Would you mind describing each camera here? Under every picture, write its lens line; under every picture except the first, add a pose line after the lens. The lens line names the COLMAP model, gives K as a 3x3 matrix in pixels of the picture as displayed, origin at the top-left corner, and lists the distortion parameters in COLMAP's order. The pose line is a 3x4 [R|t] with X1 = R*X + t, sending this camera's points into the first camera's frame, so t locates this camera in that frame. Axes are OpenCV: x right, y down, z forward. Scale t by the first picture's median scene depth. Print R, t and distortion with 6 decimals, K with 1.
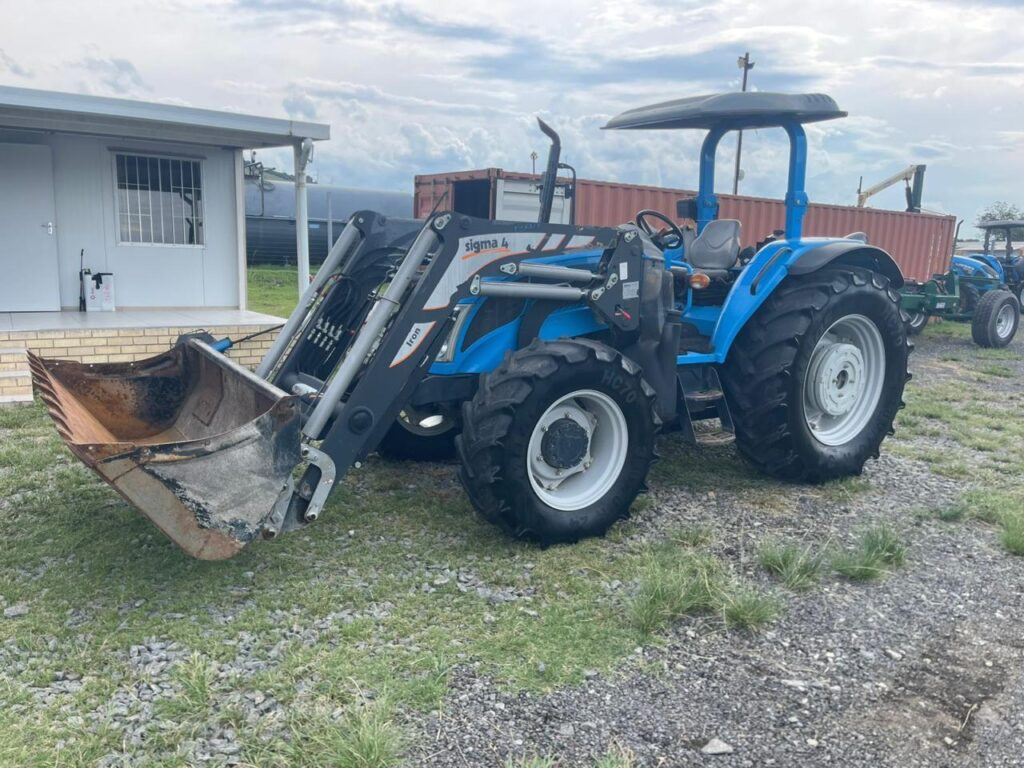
lens RADIAL K [[742.9, 0, 512.0], [0, 742.9, 384.0], [0, 0, 1]] dist [0.014197, 0.000383]
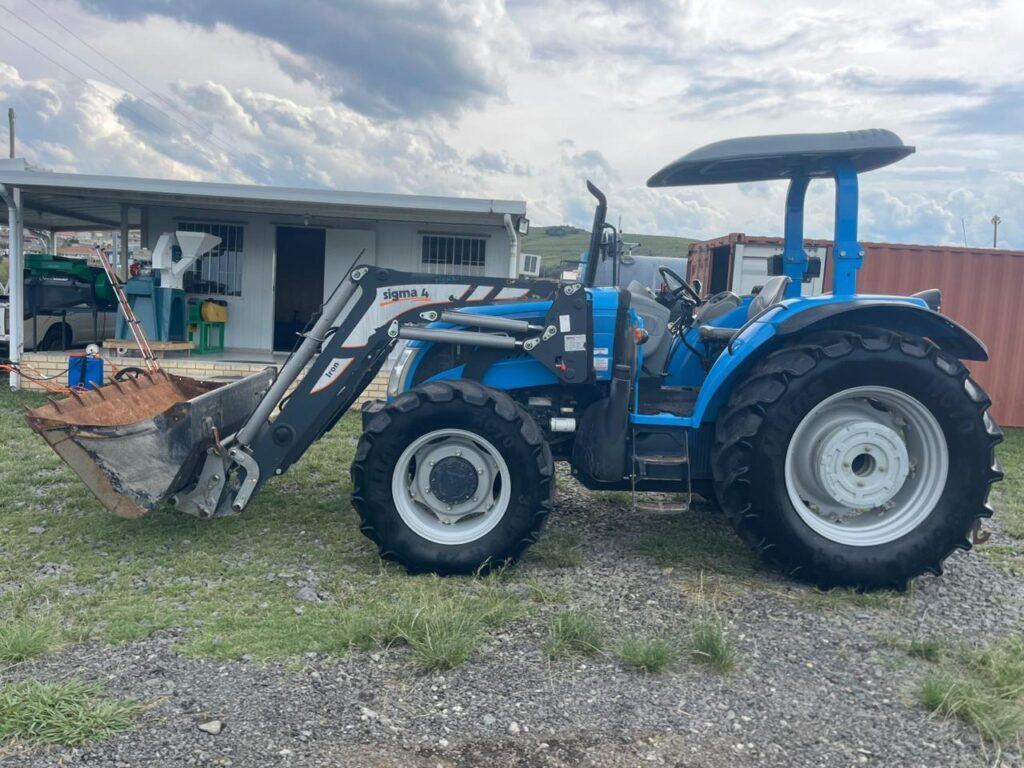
lens RADIAL K [[742.9, 0, 512.0], [0, 742.9, 384.0], [0, 0, 1]] dist [0.014197, 0.000383]
pose [[0.861491, 0.065759, -0.503497, 0.676245], [-0.112636, 0.991624, -0.063212, 0.001513], [0.495122, 0.111168, 0.861682, 0.119483]]
